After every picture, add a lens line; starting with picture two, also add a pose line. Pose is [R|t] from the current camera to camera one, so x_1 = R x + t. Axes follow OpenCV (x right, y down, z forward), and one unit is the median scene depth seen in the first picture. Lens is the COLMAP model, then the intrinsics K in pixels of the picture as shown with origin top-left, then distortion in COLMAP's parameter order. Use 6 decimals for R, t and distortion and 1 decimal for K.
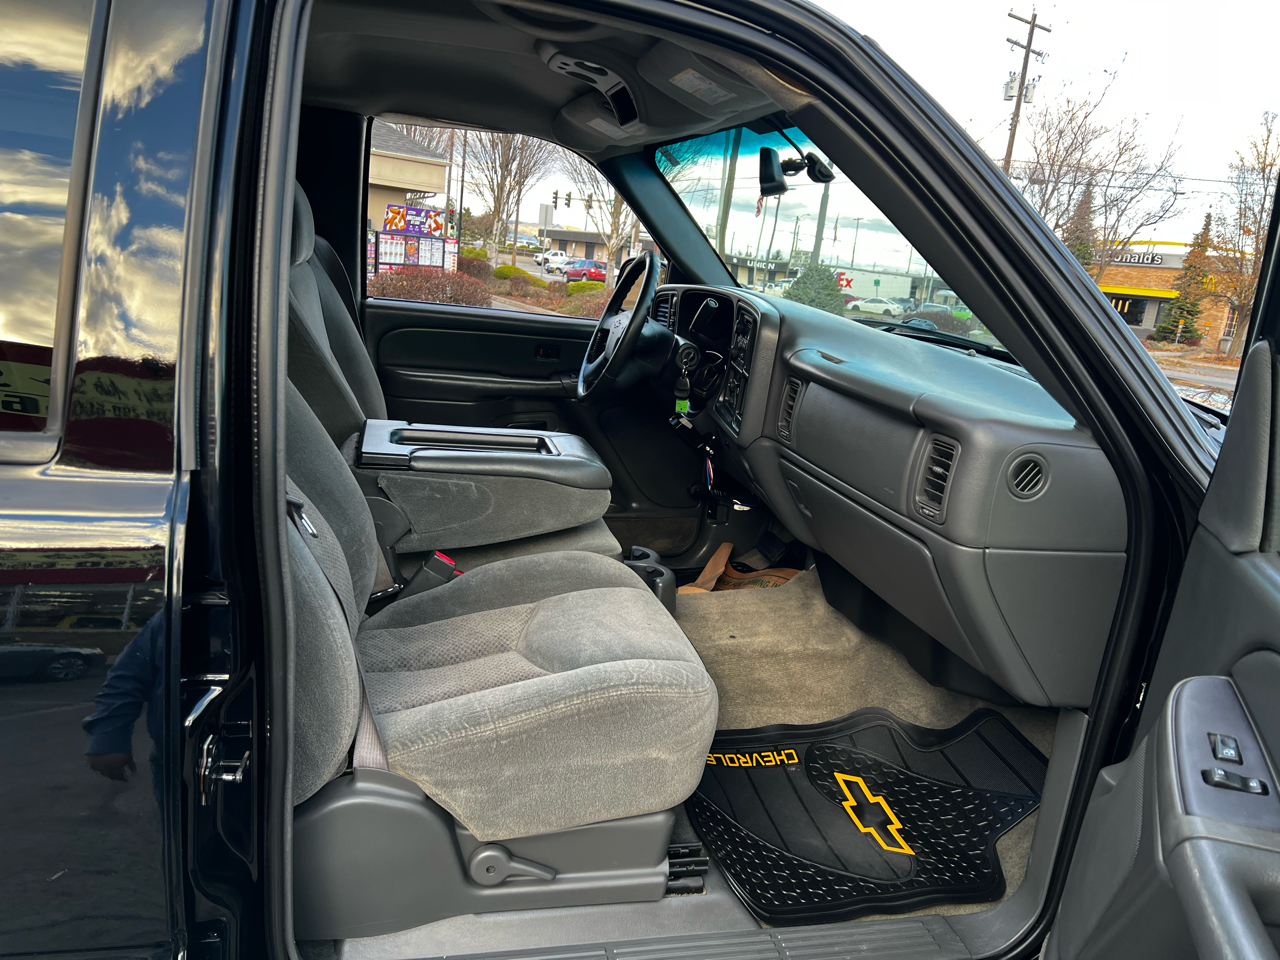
lens RADIAL K [[955.2, 0, 621.4], [0, 955.2, 498.4], [0, 0, 1]] dist [0.048023, -0.055469]
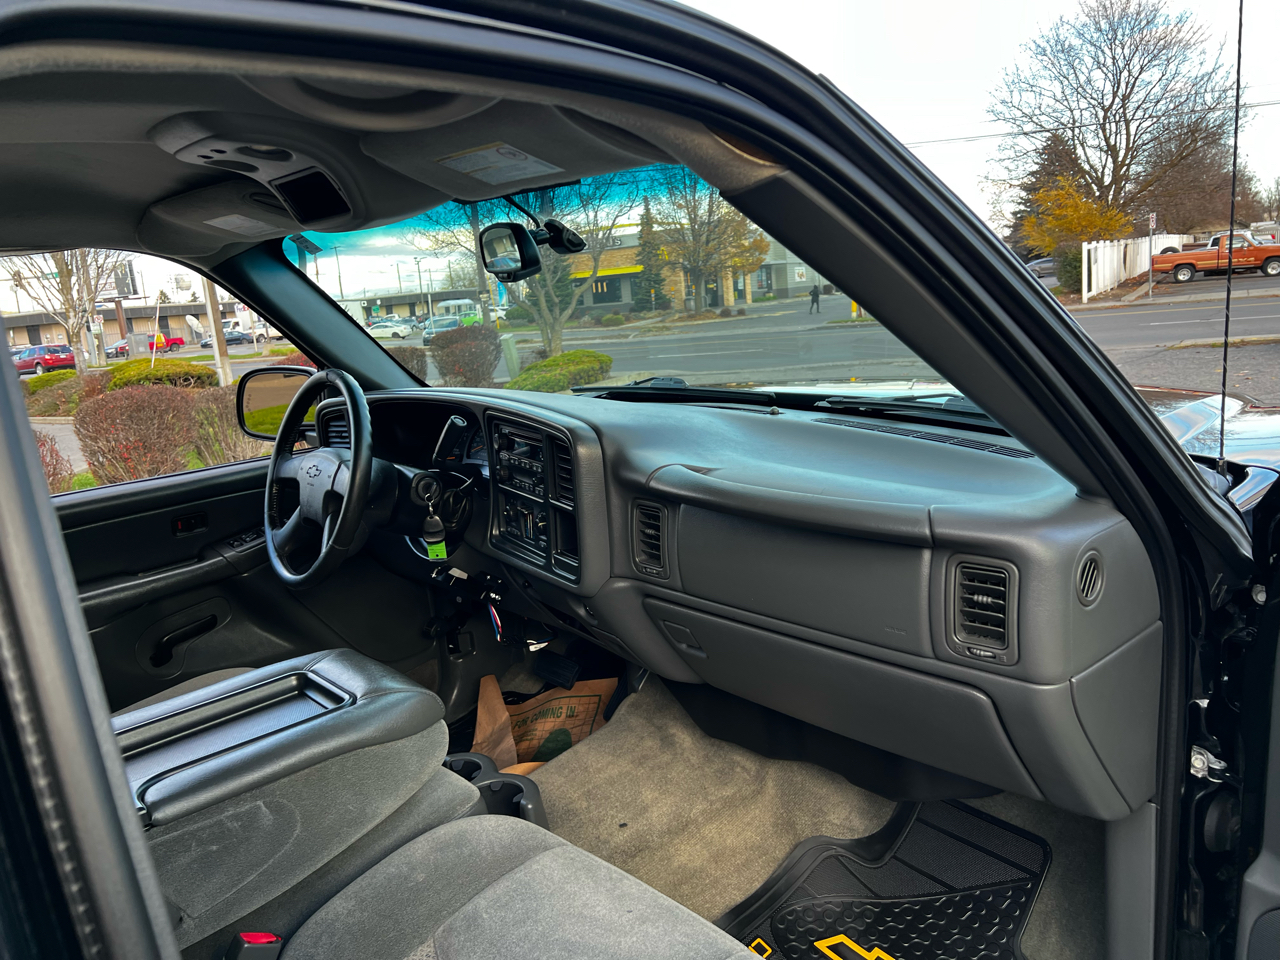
lens RADIAL K [[955.2, 0, 627.9], [0, 955.2, 483.2], [0, 0, 1]] dist [0.048023, -0.055469]
pose [[0.847841, -0.277172, 0.452042, -0.171144], [0.292740, 0.955484, 0.036803, -0.162082], [-0.442119, 0.101128, 0.891237, 0.286166]]
